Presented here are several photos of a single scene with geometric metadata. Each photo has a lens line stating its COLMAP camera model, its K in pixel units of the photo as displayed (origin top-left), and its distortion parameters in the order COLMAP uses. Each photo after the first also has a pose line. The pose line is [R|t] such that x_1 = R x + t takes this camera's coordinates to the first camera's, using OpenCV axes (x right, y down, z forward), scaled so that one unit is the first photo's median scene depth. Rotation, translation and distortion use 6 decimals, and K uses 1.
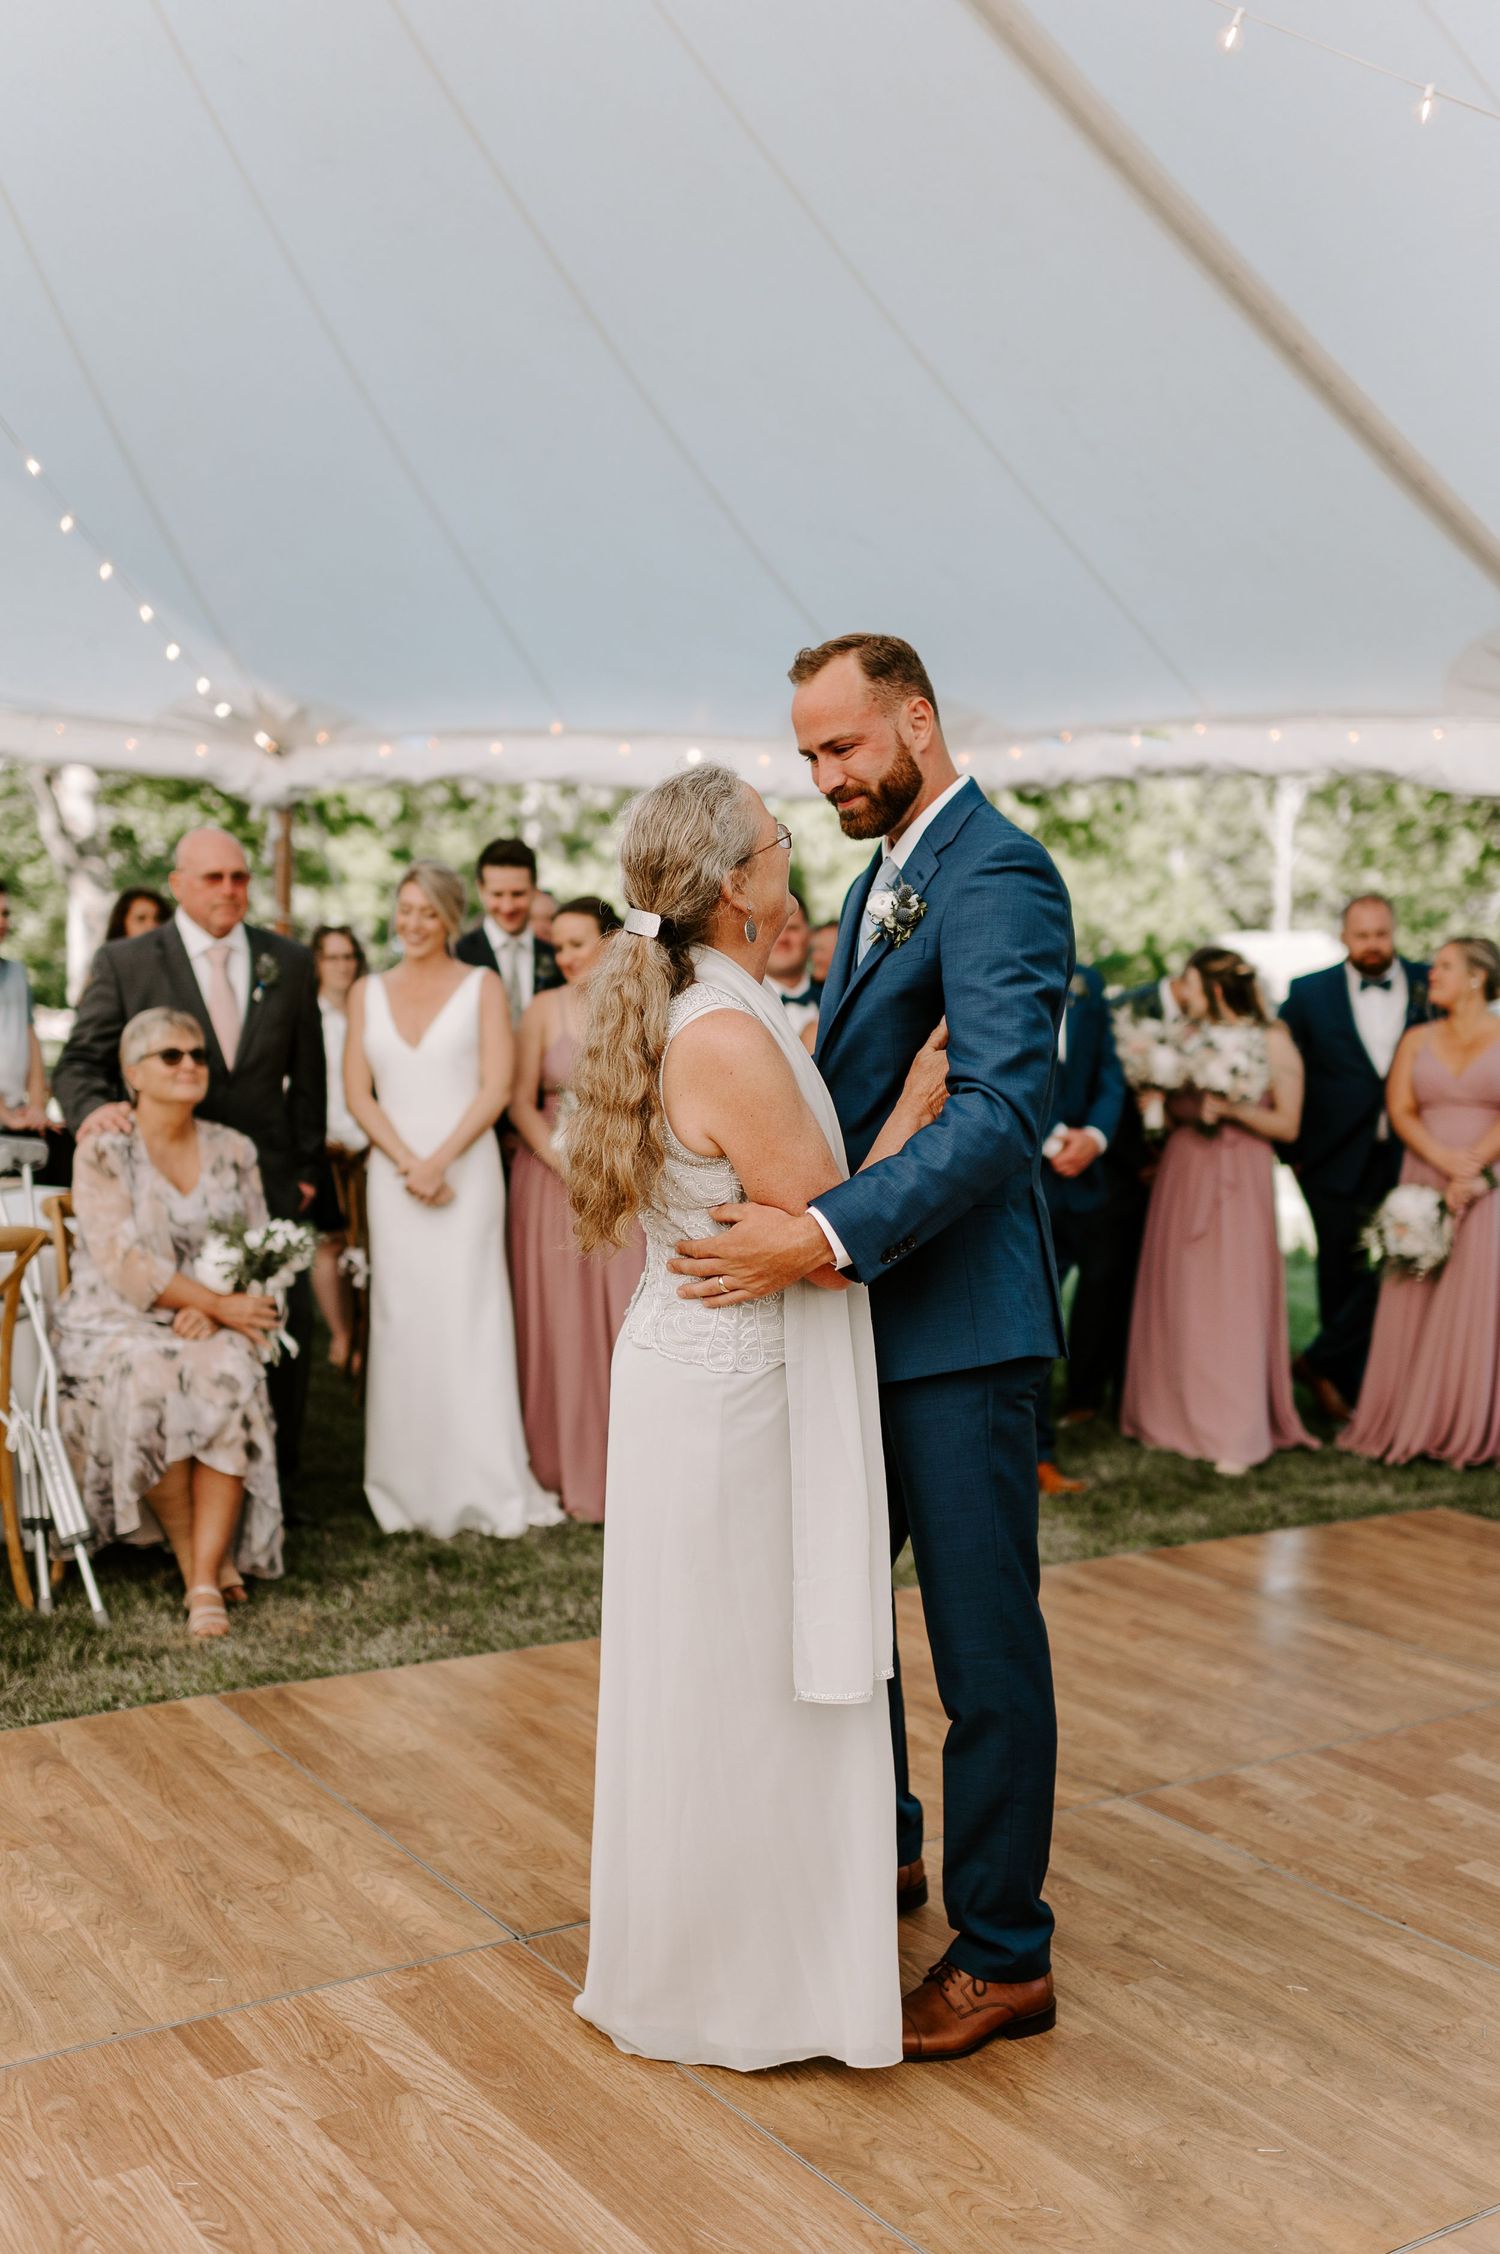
lens RADIAL K [[2180.9, 0, 748.3], [0, 2180.9, 1138.9], [0, 0, 1]] dist [0.004278, -0.026033]
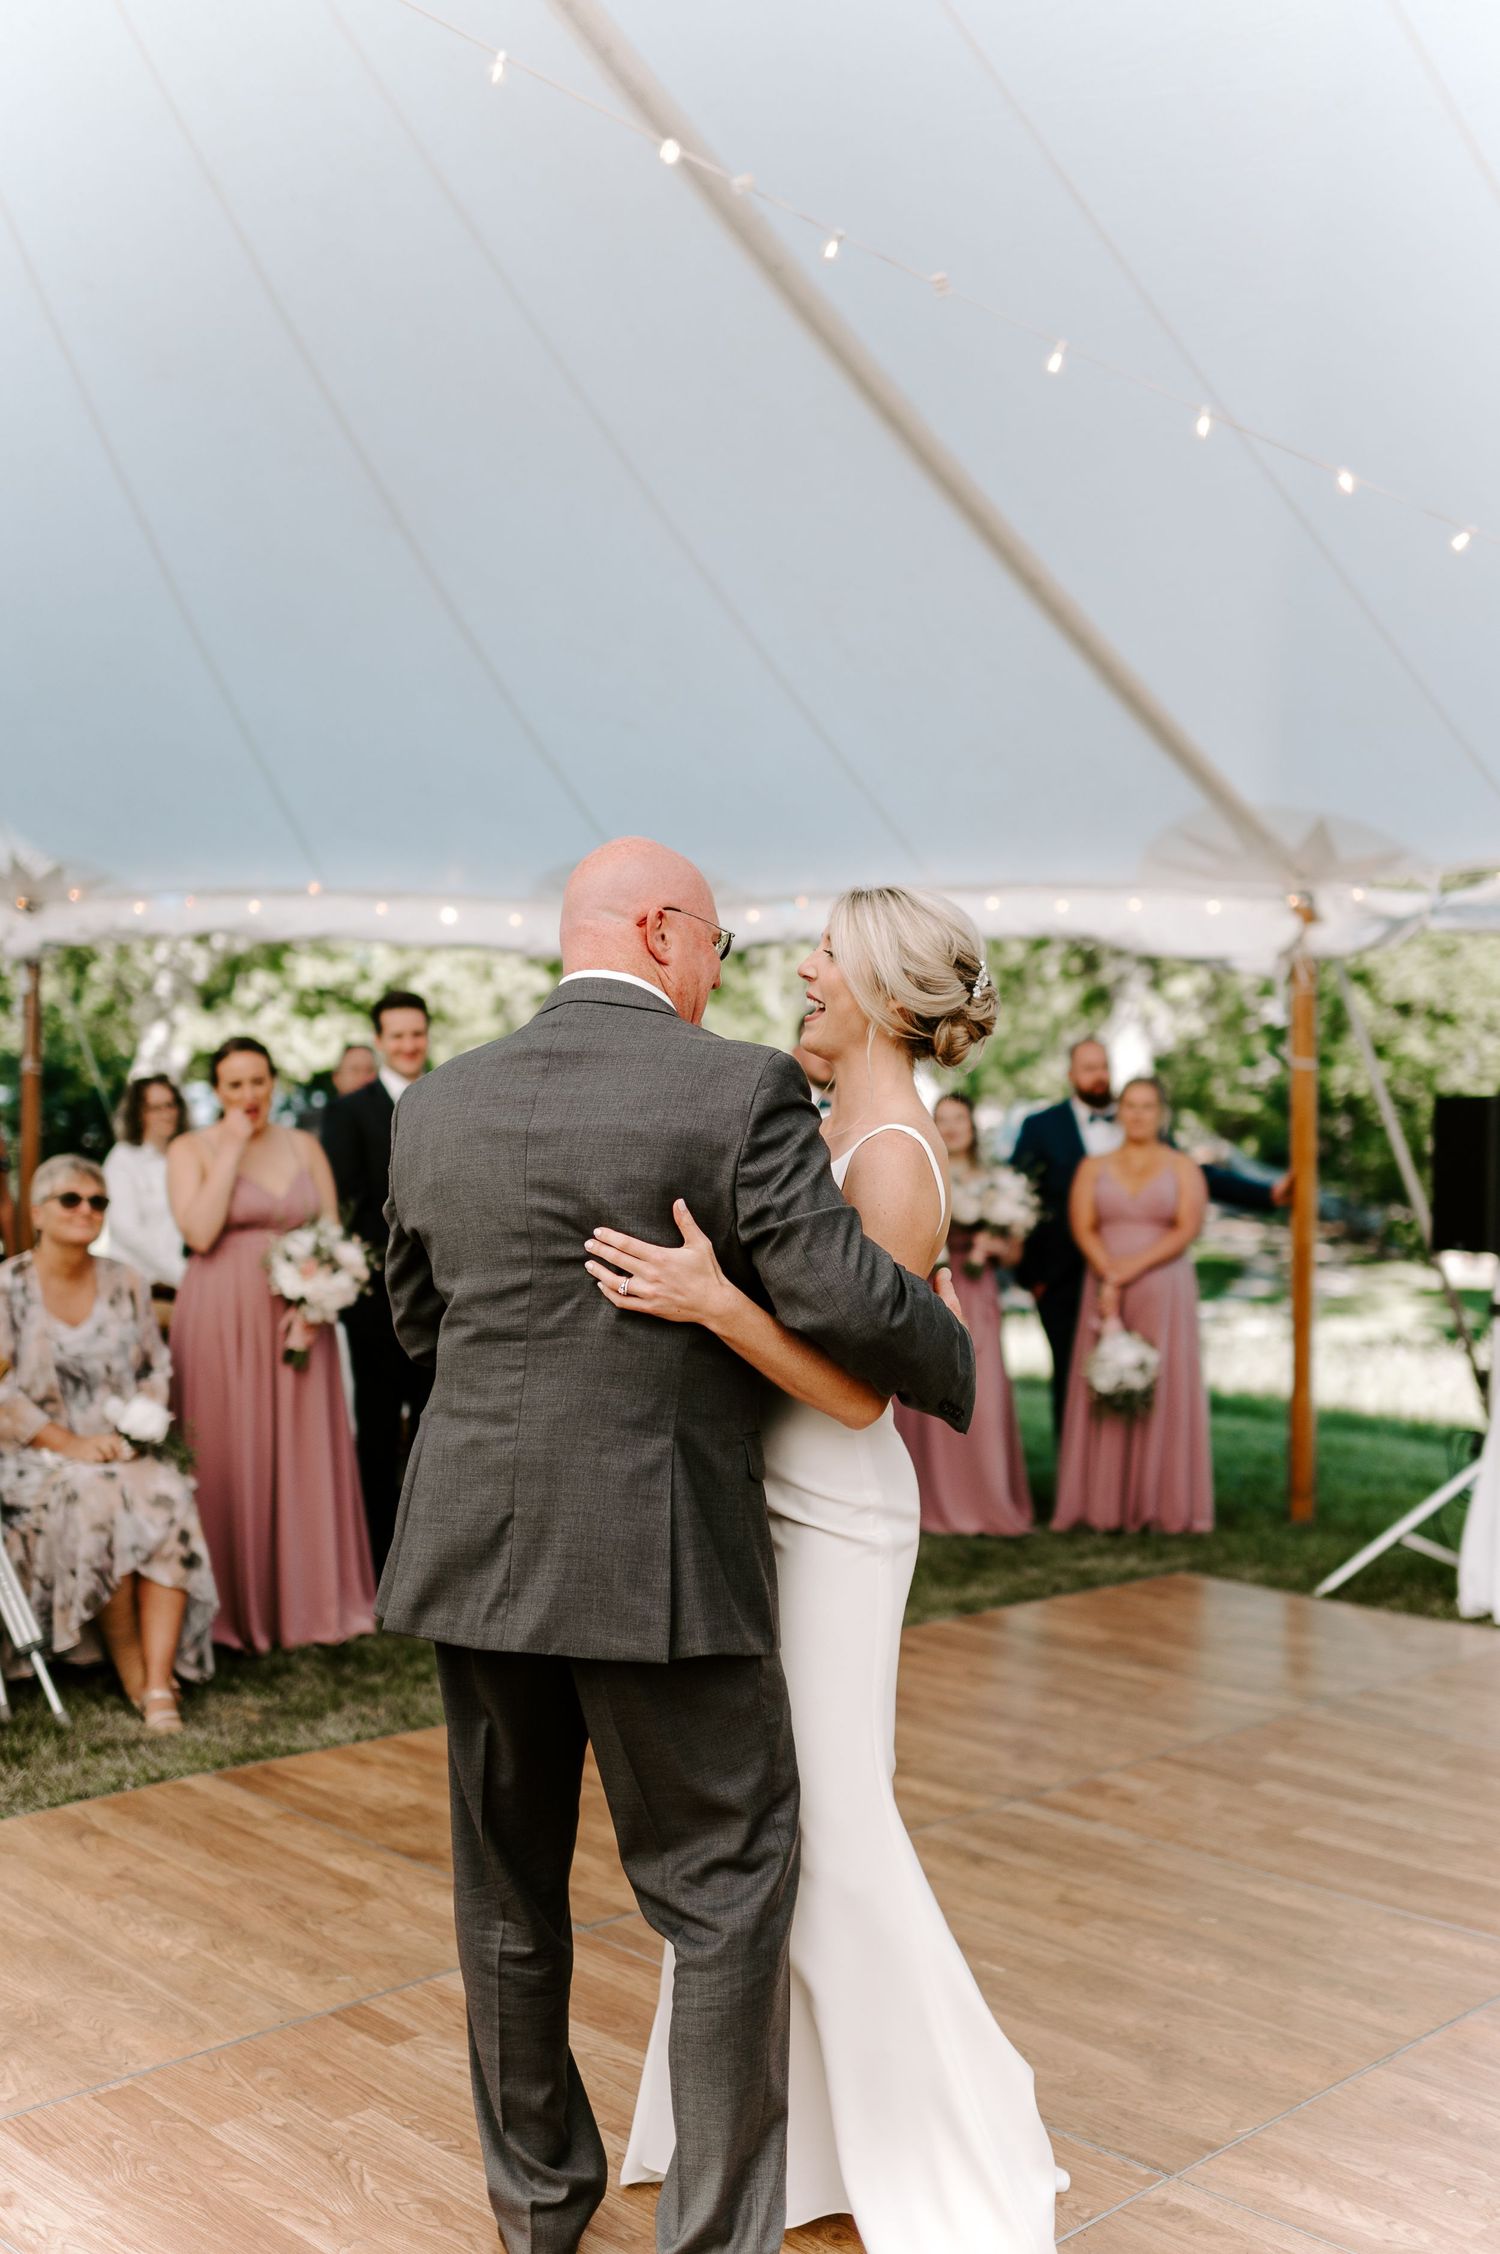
lens RADIAL K [[2210.1, 0, 750.0], [0, 2210.1, 1127.0], [0, 0, 1]] dist [-0.012546, 0.022504]
pose [[0.981618, -0.014056, 0.190339, -0.199007], [0.027753, 0.997197, -0.069485, 0.016480], [-0.188829, 0.073490, 0.979256, -0.179052]]
